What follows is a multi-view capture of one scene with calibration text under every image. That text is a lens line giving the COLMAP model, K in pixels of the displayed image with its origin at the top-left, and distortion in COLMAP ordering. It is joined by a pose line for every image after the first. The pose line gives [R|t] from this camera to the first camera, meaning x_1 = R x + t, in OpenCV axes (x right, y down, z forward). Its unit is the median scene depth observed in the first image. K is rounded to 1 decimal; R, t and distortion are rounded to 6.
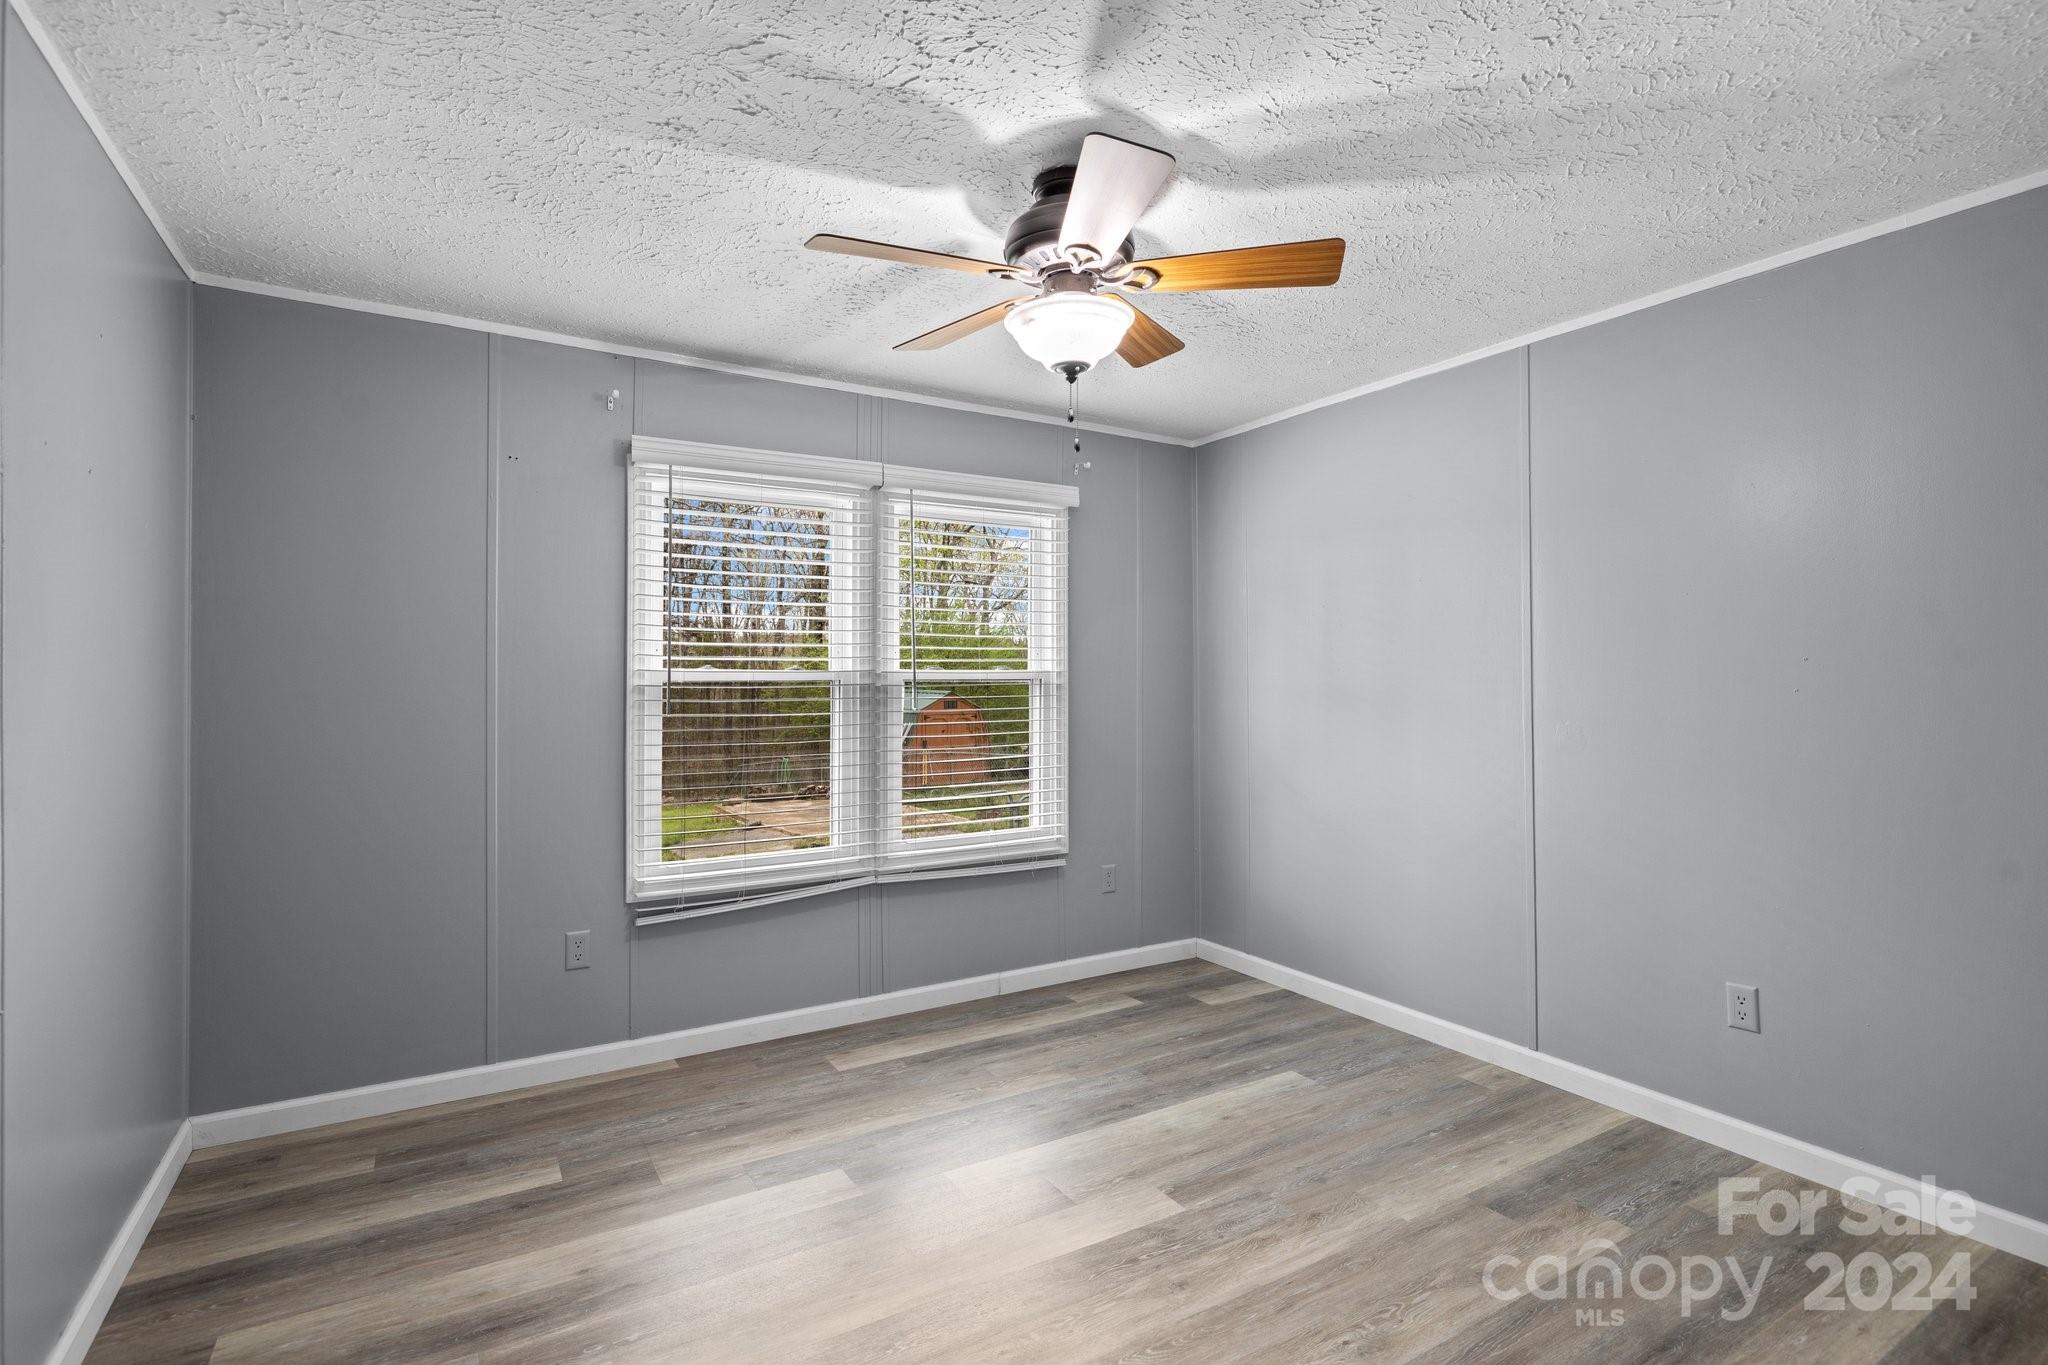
lens RADIAL K [[988.8, 0, 1022.4], [0, 988.8, 671.9], [0, 0, 1]] dist [-0.000646, -0.000279]
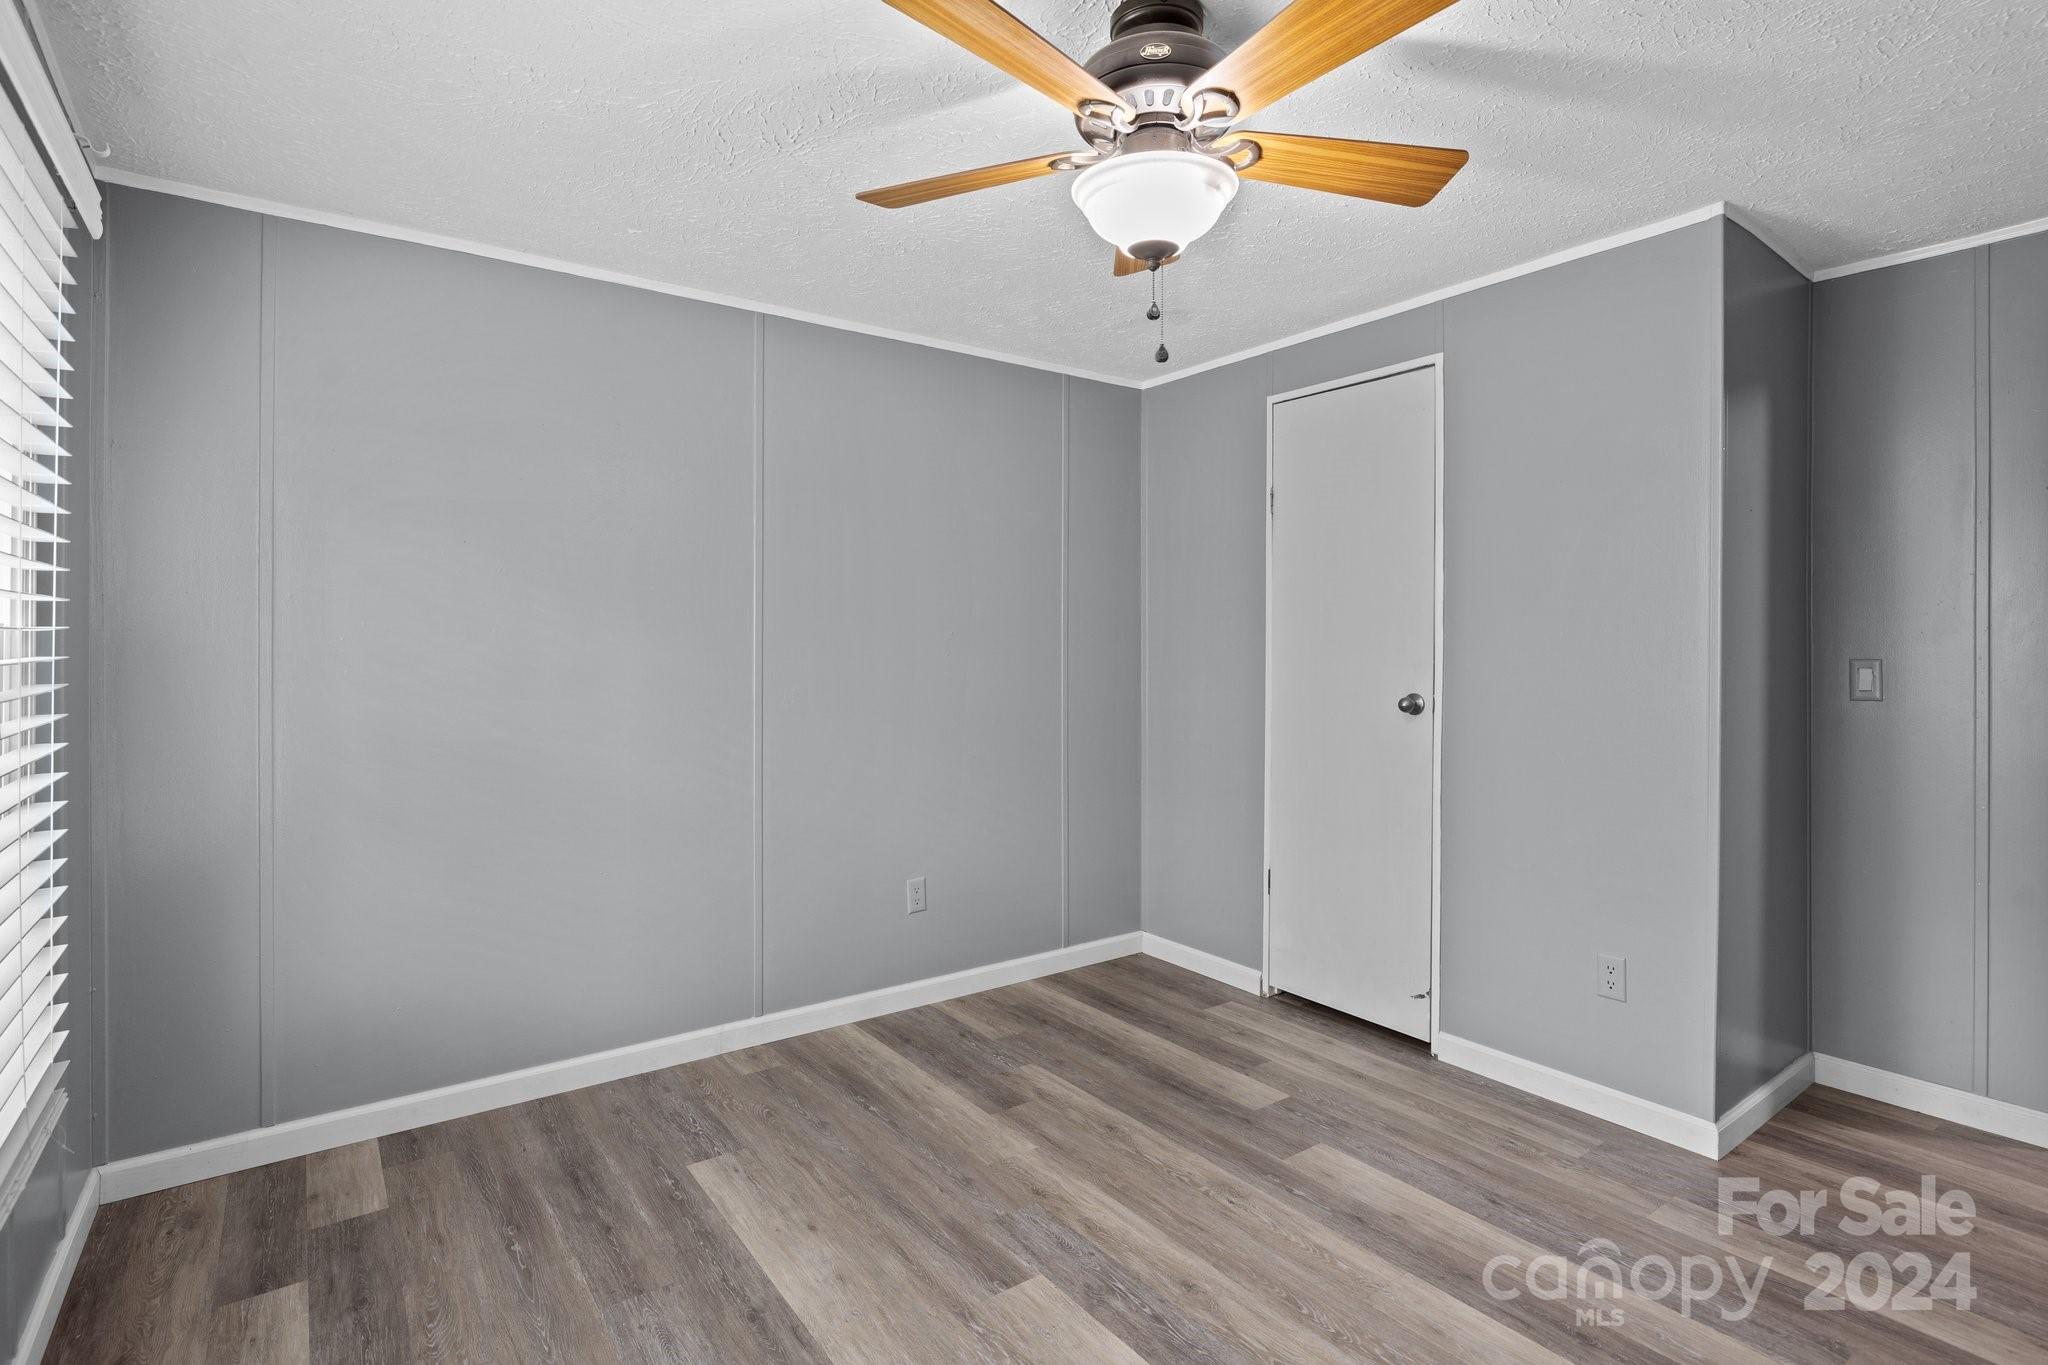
lens RADIAL K [[988.8, 0, 1022.4], [0, 988.8, 671.9], [0, 0, 1]] dist [-0.000646, -0.000279]
pose [[-0.099929, -0.018877, 0.994815, -0.570389], [-0.011013, 0.999780, 0.017865, 0.013552], [-0.994934, -0.009171, -0.100115, 0.953350]]
